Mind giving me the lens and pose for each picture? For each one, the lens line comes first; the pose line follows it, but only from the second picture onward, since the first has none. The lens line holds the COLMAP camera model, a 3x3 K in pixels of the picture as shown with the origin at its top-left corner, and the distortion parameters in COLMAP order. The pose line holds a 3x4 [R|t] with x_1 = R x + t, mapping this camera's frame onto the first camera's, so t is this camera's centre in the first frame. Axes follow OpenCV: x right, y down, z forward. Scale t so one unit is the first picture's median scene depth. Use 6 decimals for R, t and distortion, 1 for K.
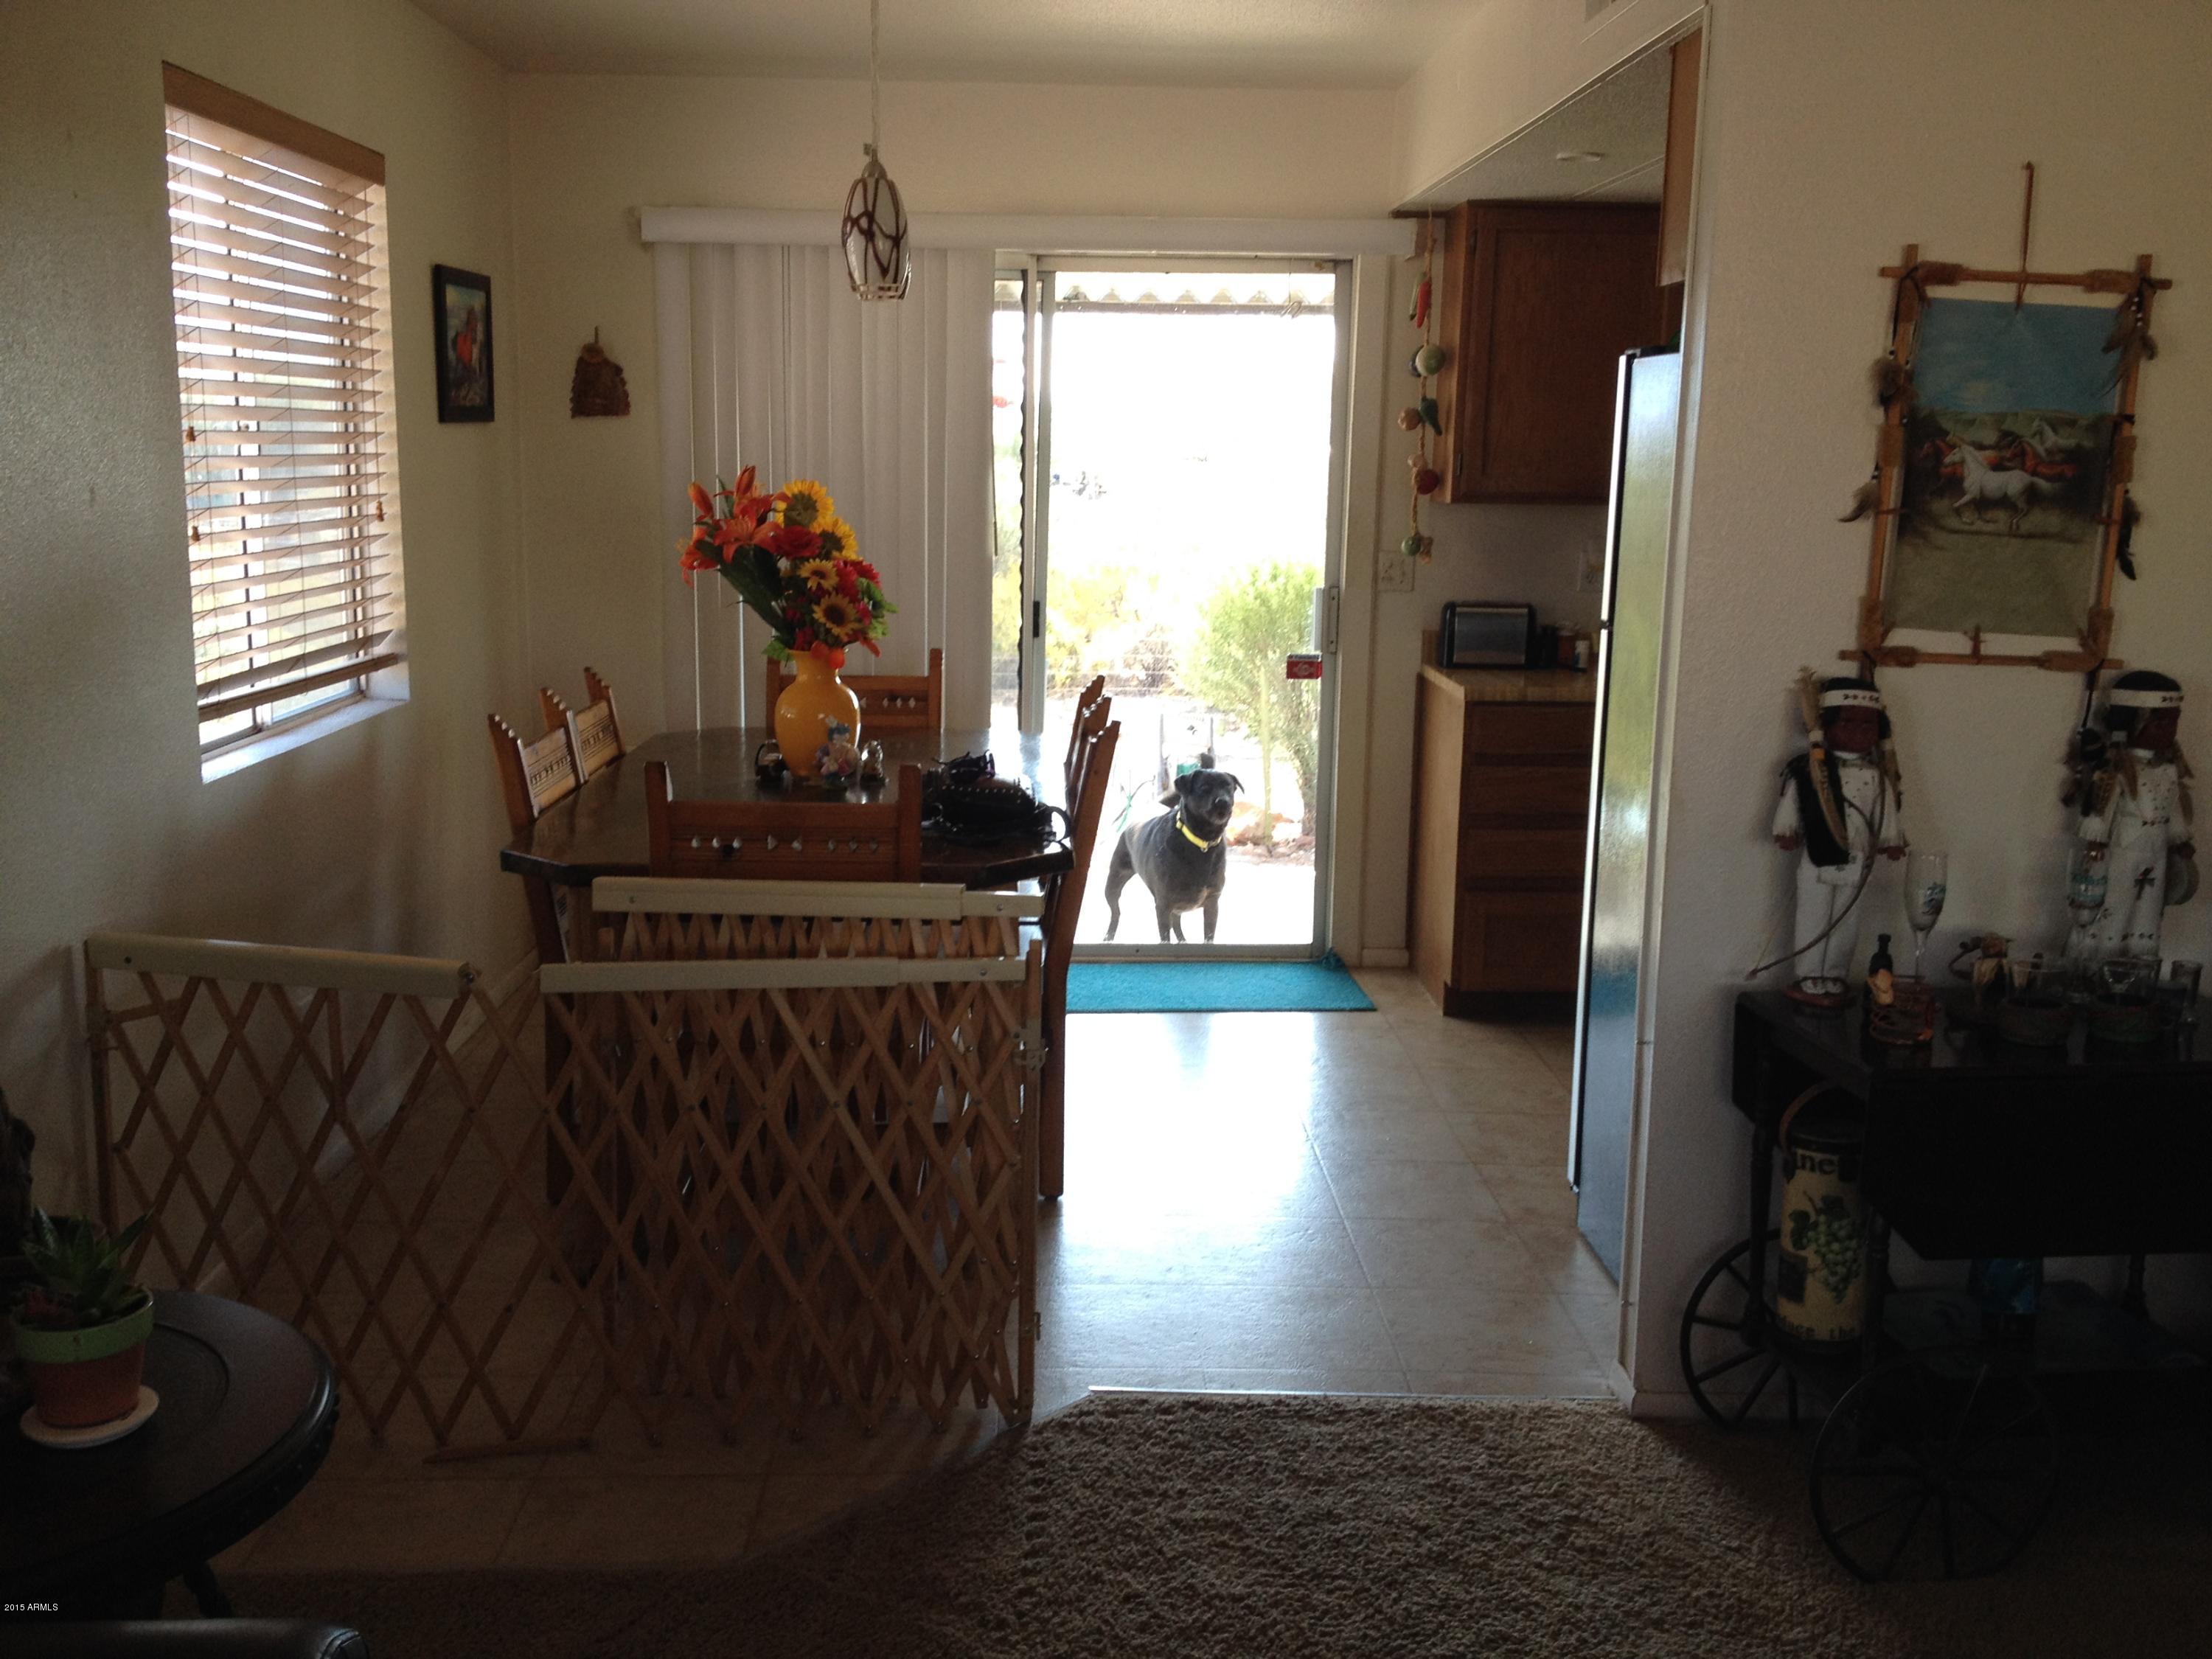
lens RADIAL K [[2113.7, 0, 1133.7], [0, 2113.7, 827.3], [0, 0, 1]] dist [0.188131, -0.354762]
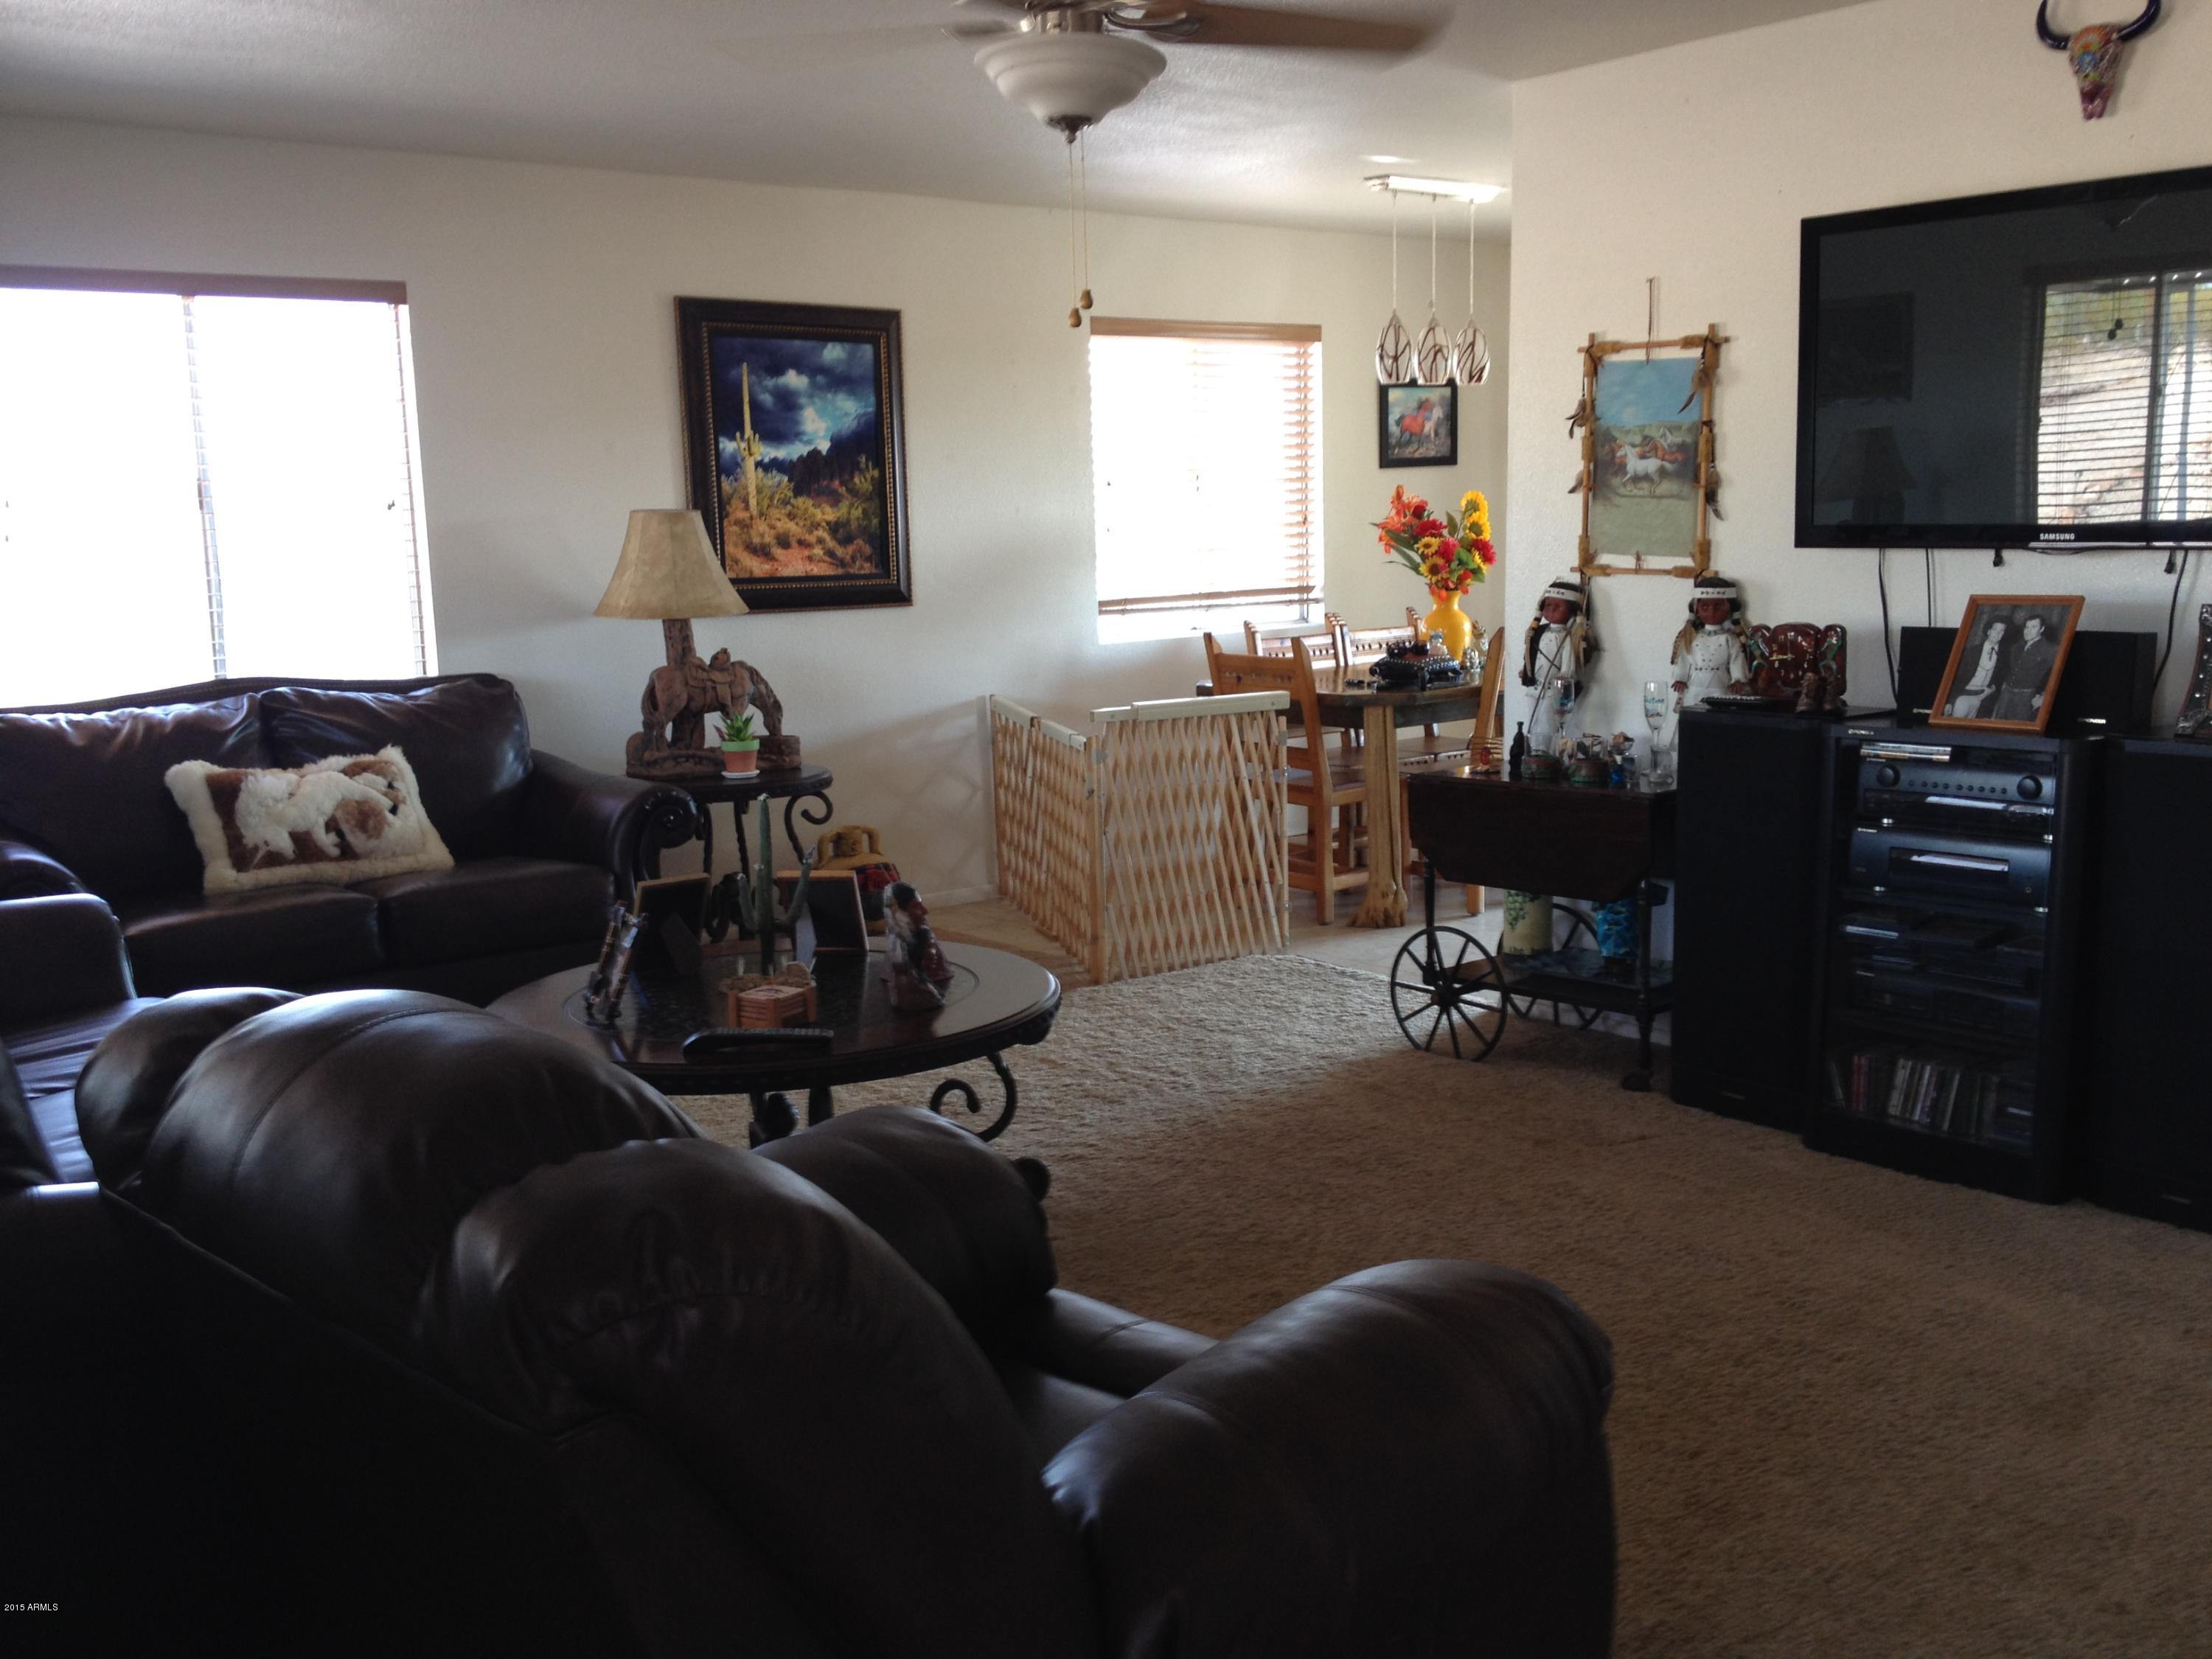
lens RADIAL K [[2113.7, 0, 1133.7], [0, 2113.7, 827.3], [0, 0, 1]] dist [0.188131, -0.354762]
pose [[0.615315, 0.082916, -0.783908, 1.497278], [-0.096428, 0.994901, 0.029544, 0.111933], [0.782361, 0.057412, 0.620173, -0.341542]]
